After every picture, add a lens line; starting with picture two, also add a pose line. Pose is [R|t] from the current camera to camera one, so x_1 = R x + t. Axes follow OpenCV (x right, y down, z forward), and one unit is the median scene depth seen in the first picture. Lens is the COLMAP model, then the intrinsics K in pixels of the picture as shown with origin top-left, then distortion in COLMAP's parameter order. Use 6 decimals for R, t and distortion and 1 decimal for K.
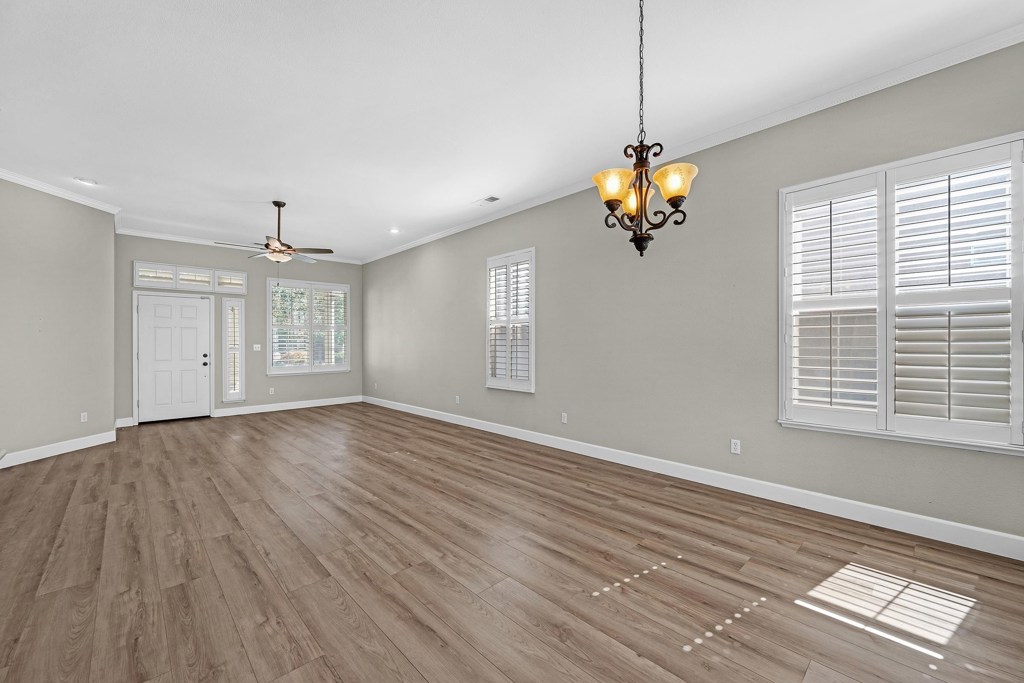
lens RADIAL K [[408.8, 0, 506.5], [0, 408.8, 360.3], [0, 0, 1]] dist [-0.000713, -0.000647]
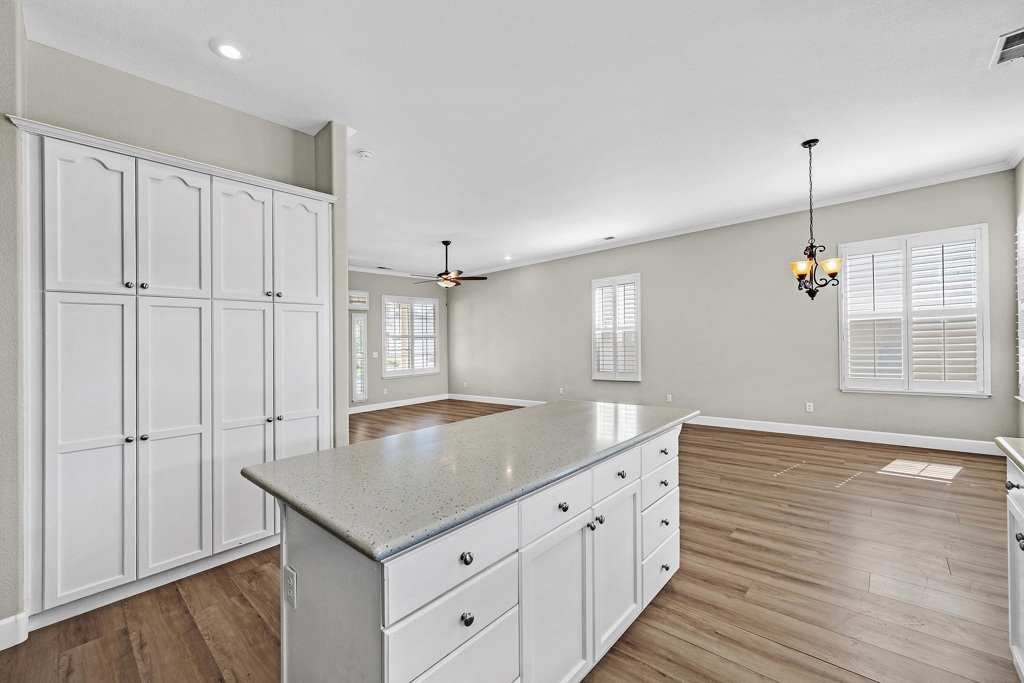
lens RADIAL K [[408.8, 0, 512.1], [0, 408.8, 368.3], [0, 0, 1]] dist [-0.000713, -0.000647]
pose [[0.997243, -0.031468, 0.067196, -0.797121], [0.030462, 0.999409, 0.015946, 0.003612], [-0.067658, -0.013855, 0.997612, -0.567436]]
